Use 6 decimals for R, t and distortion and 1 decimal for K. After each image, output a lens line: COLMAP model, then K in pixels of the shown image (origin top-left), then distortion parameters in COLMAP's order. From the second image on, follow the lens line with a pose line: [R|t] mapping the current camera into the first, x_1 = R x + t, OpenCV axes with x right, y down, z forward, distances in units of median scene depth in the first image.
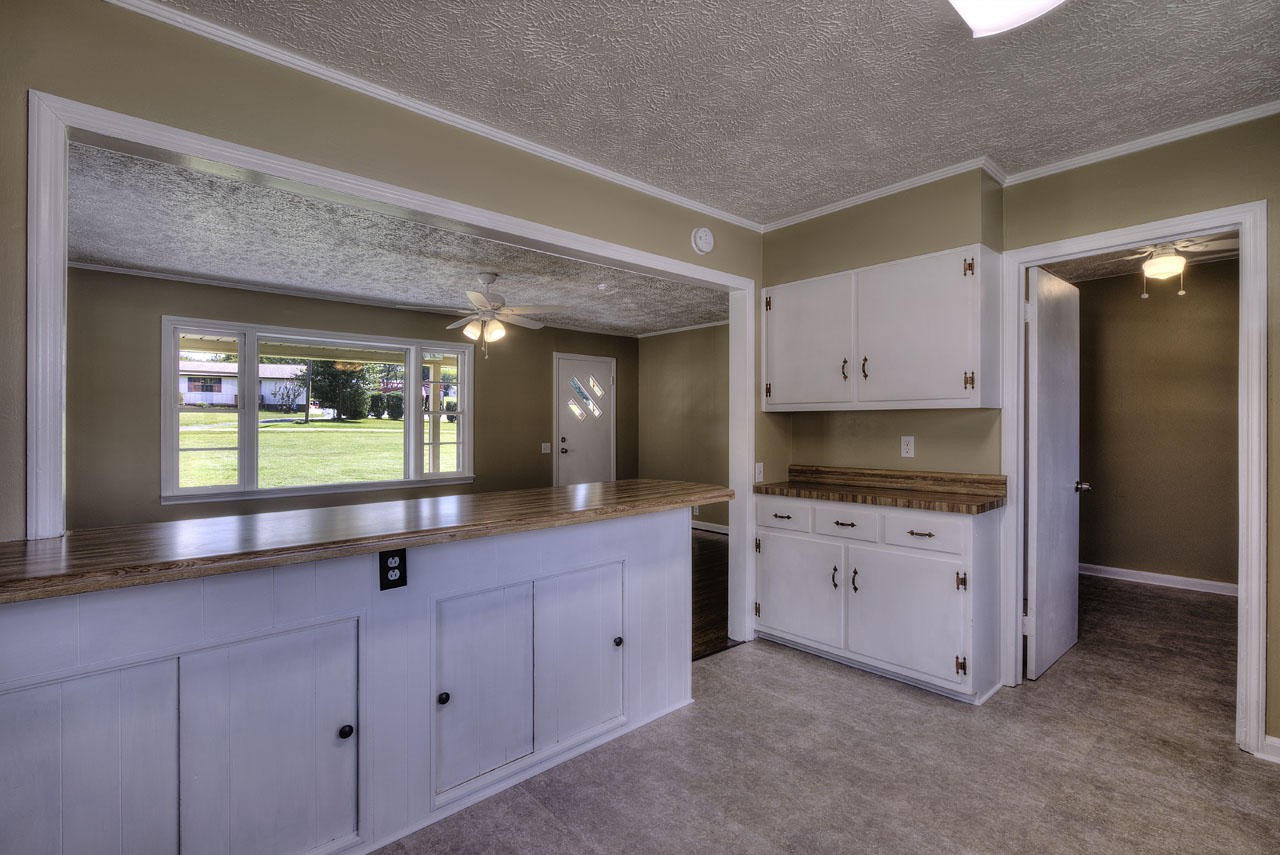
lens RADIAL K [[586.7, 0, 640.5], [0, 586.7, 418.7], [0, 0, 1]] dist [-0.012385, 0.001582]
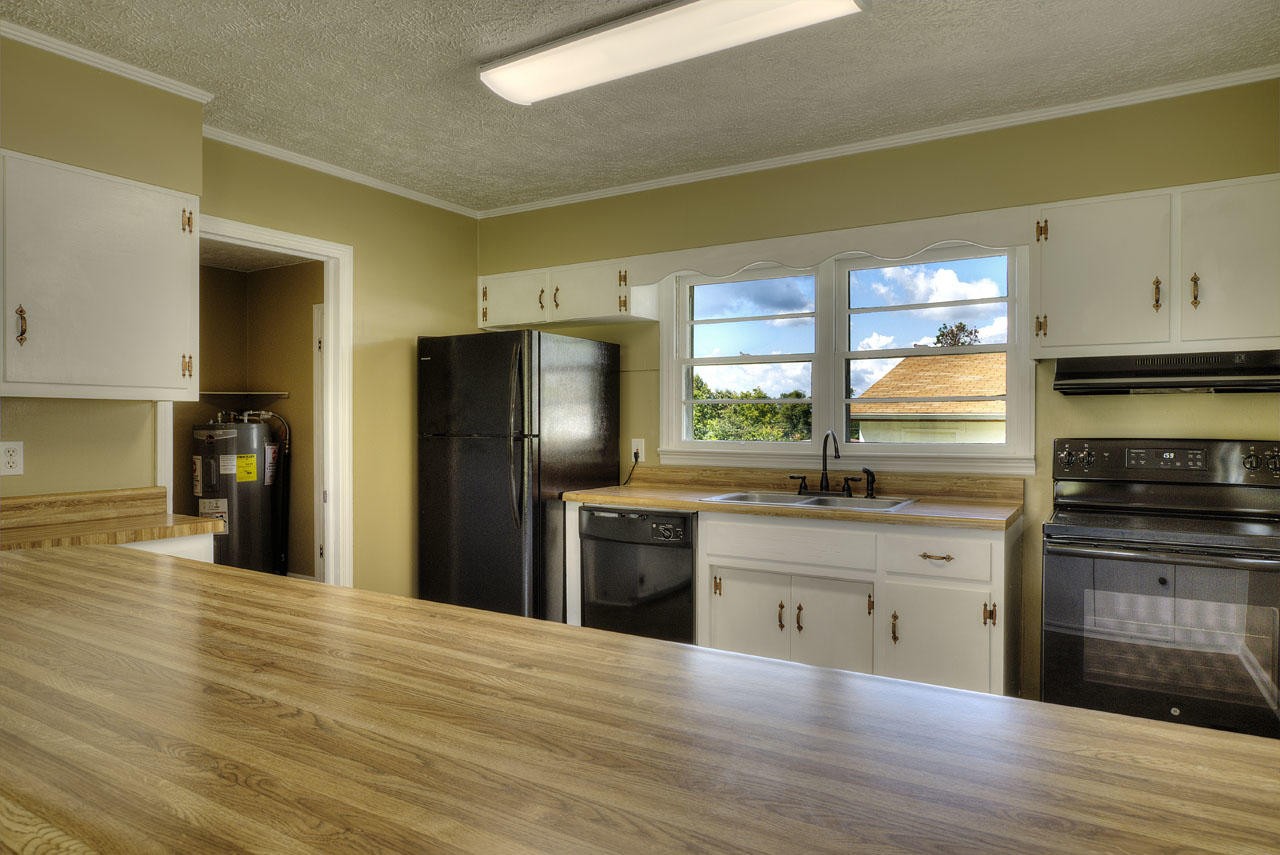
lens RADIAL K [[784.2, 0, 643.2], [0, 784.2, 428.8], [0, 0, 1]] dist [-0.022223, 0.015253]
pose [[-0.280559, -0.003381, 0.959831, -0.545021], [-0.008418, 0.999964, 0.001062, 0.011353], [-0.959800, -0.007782, -0.280578, 0.625961]]
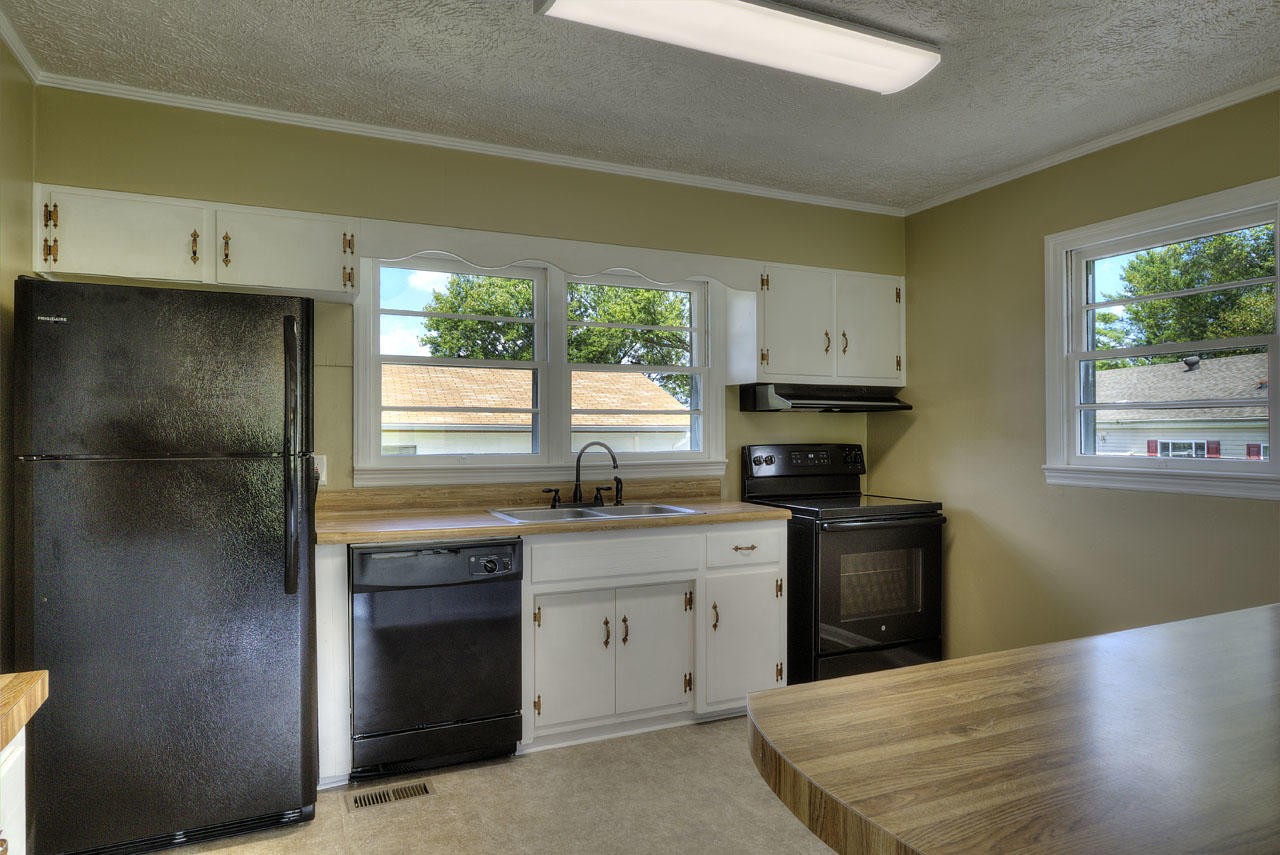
lens RADIAL K [[784.2, 0, 643.2], [0, 784.2, 428.8], [0, 0, 1]] dist [-0.022223, 0.015253]
pose [[-0.956778, 0.006439, 0.290749, 0.087233], [0.002367, 0.999894, -0.014353, 0.011251], [-0.290811, -0.013044, -0.956692, 1.134334]]
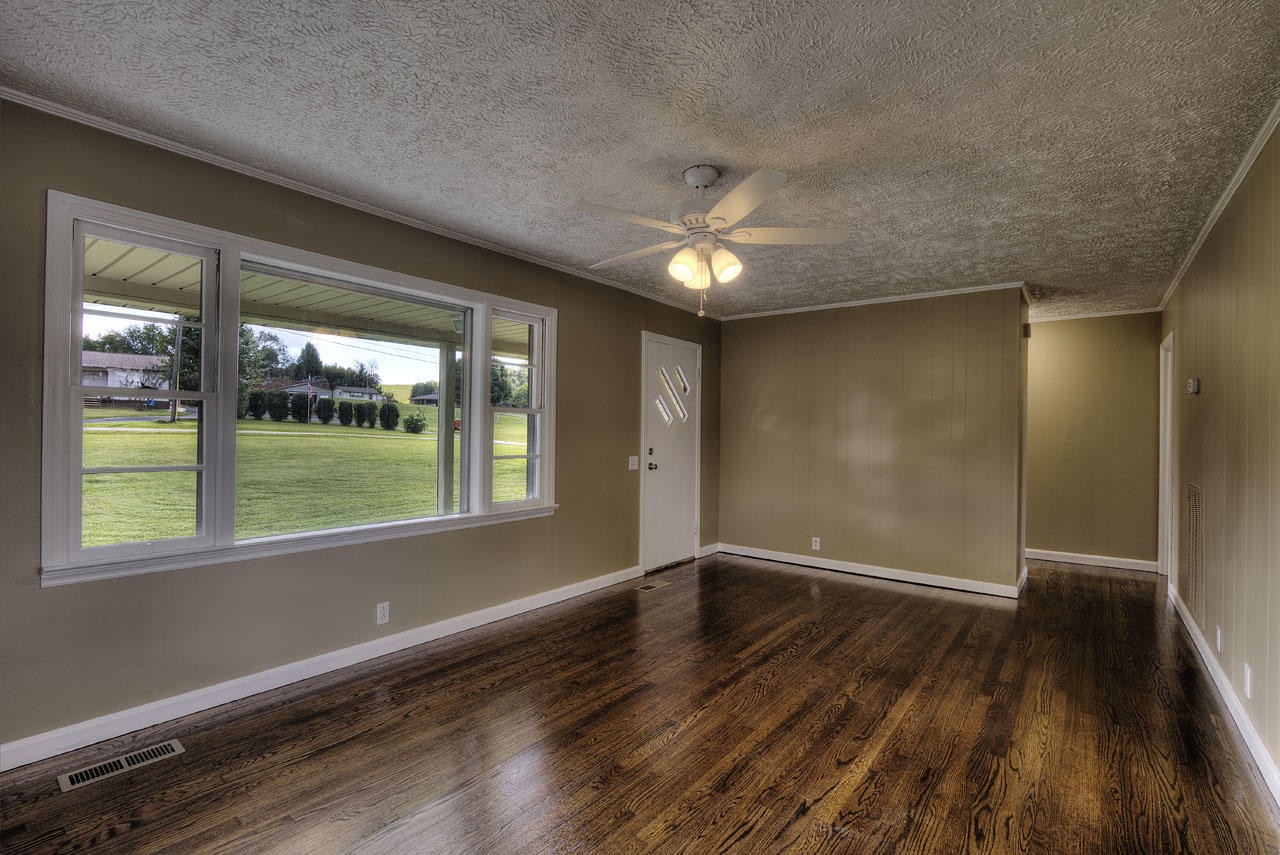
lens RADIAL K [[583.3, 0, 641.2], [0, 583.3, 429.2], [0, 0, 1]] dist [-0.018670, 0.002005]
pose [[0.983402, 0.017149, 0.180626, -0.646277], [-0.018190, 0.999826, 0.004104, 0.012303], [-0.180524, -0.007322, 0.983543, 0.681738]]
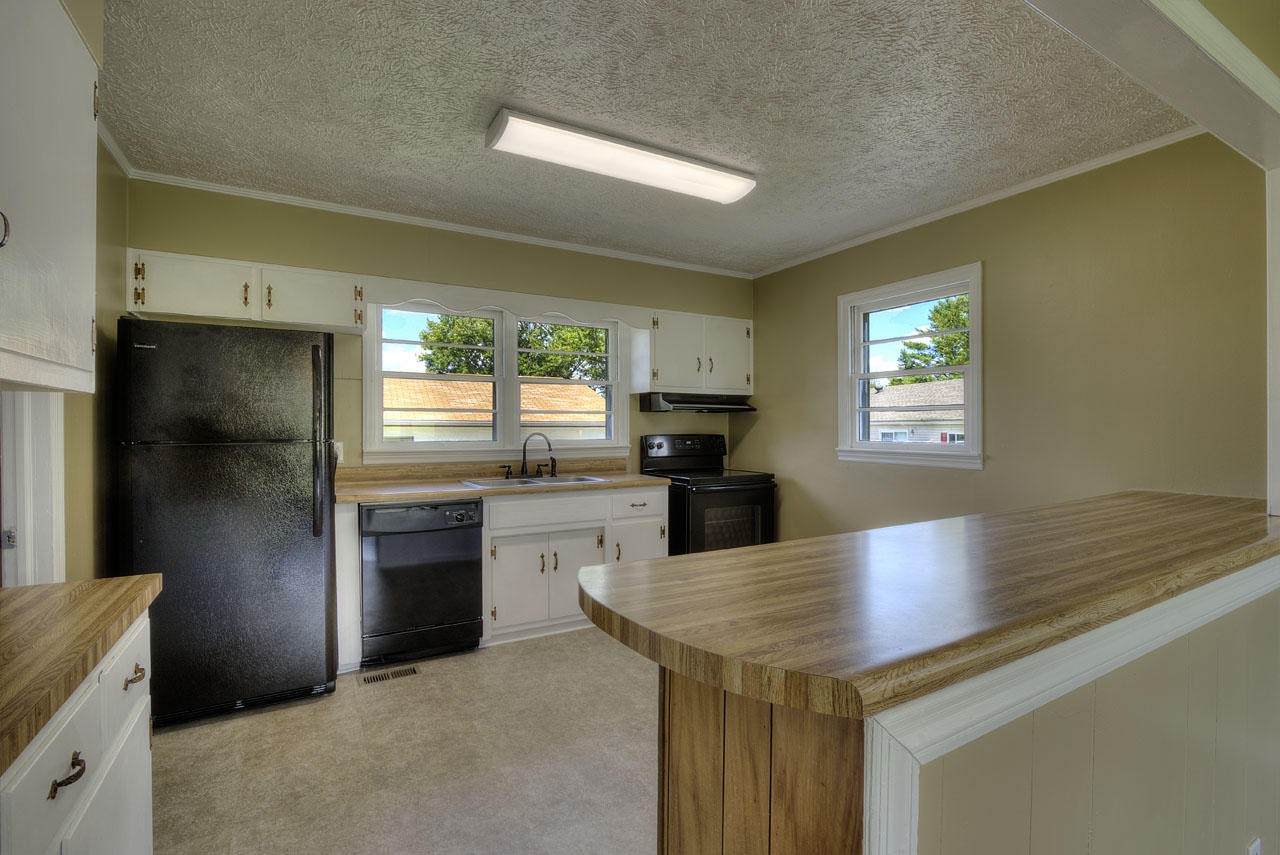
lens RADIAL K [[583.3, 0, 641.2], [0, 583.3, 429.2], [0, 0, 1]] dist [-0.018670, 0.002005]
pose [[-0.978700, 0.003944, 0.205256, 0.017286], [0.002722, 0.999977, -0.006238, 0.014474], [-0.205276, -0.005547, -0.978688, 1.218220]]
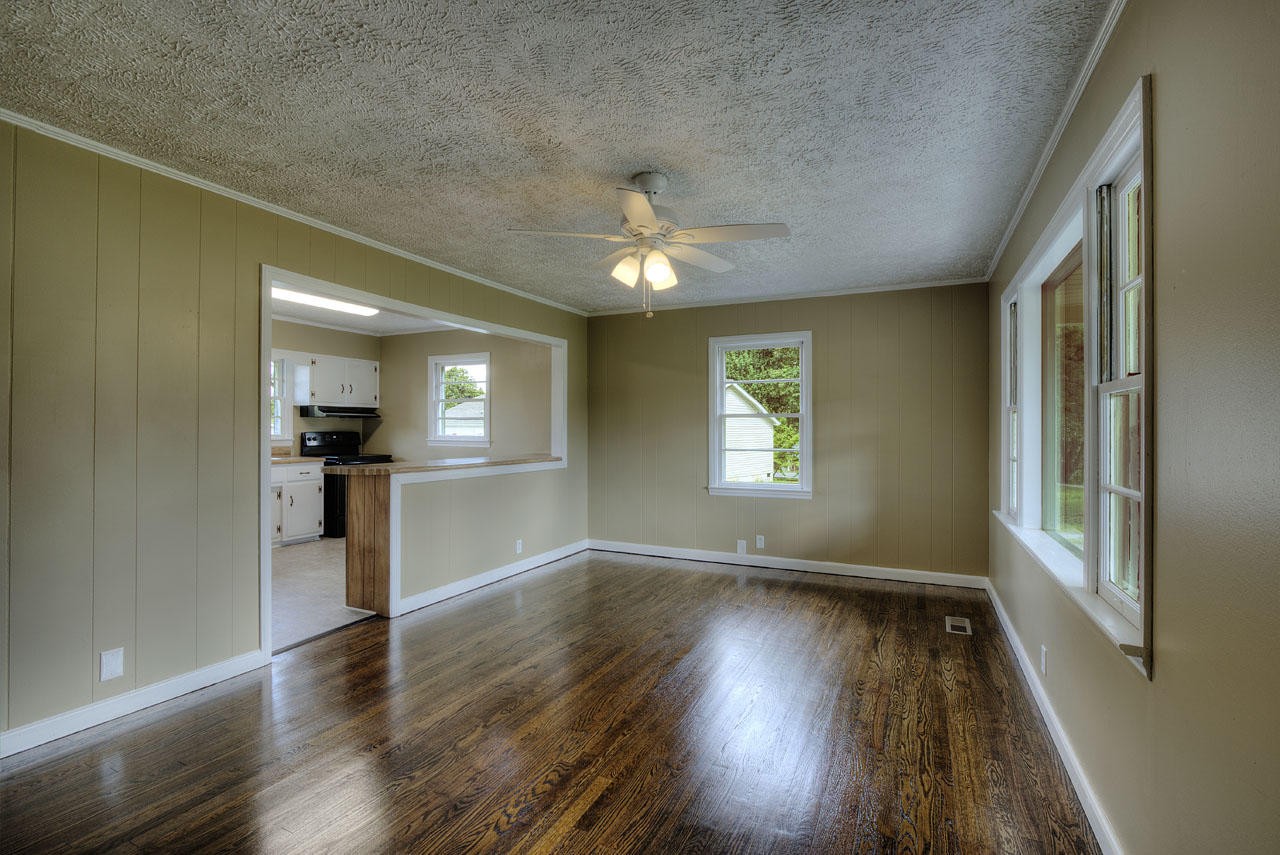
lens RADIAL K [[583.3, 0, 641.2], [0, 583.3, 429.2], [0, 0, 1]] dist [-0.018670, 0.002005]
pose [[-0.922882, -0.000172, -0.385084, -0.034223], [0.002441, 0.999977, -0.006298, 0.026225], [0.385076, -0.006752, -0.922860, 2.376226]]
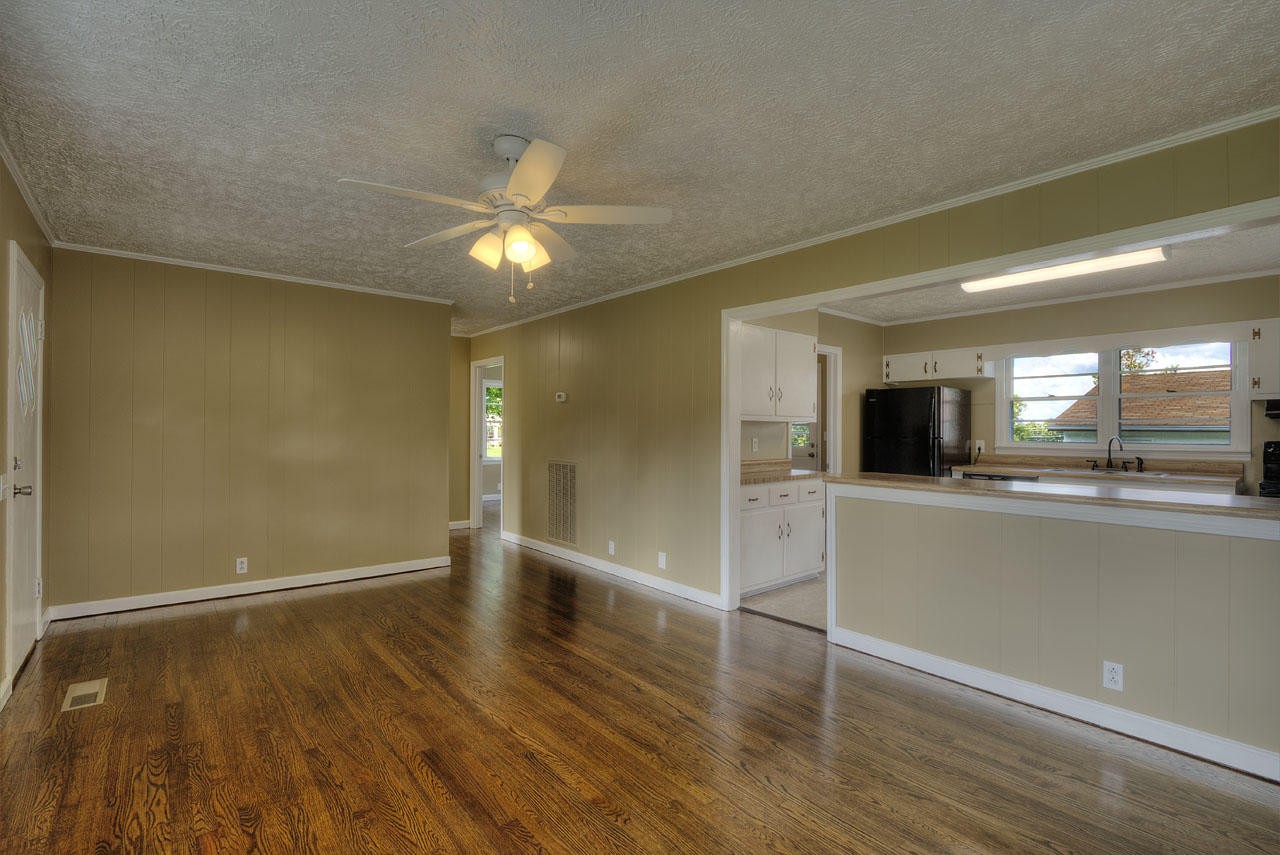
lens RADIAL K [[583.3, 0, 641.2], [0, 583.3, 429.2], [0, 0, 1]] dist [-0.018670, 0.002005]
pose [[0.034372, 0.005306, 0.999395, -1.194949], [-0.013762, 0.999894, -0.004836, 0.018336], [-0.999314, -0.013587, 0.034441, 1.327181]]
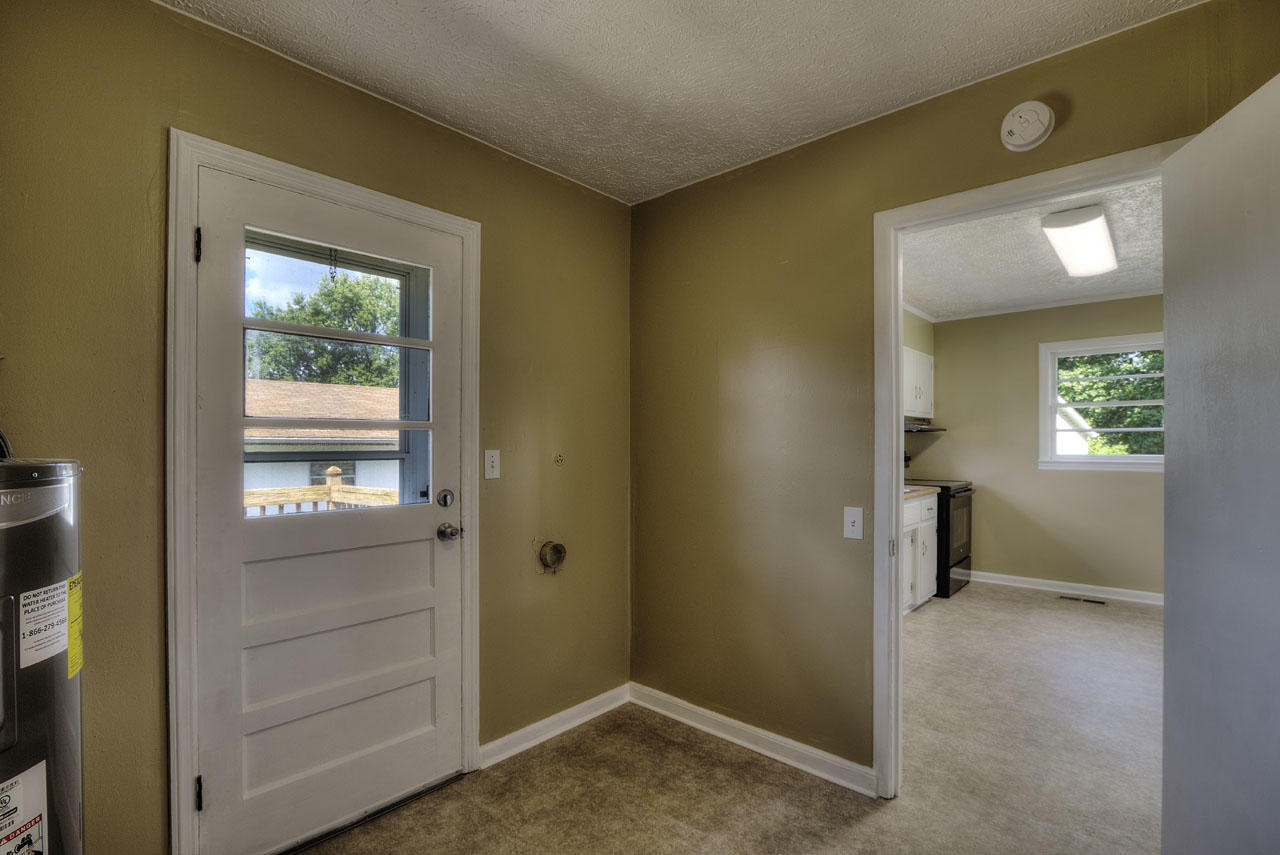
lens RADIAL K [[595.1, 0, 658.0], [0, 595.1, 447.6], [0, 0, 1]] dist [-0.001704, 0.000138]
pose [[-0.991147, 0.008757, -0.132480, 1.152823], [0.009549, 0.999940, -0.005343, 0.011537], [0.132426, -0.006561, -0.991171, 1.419342]]
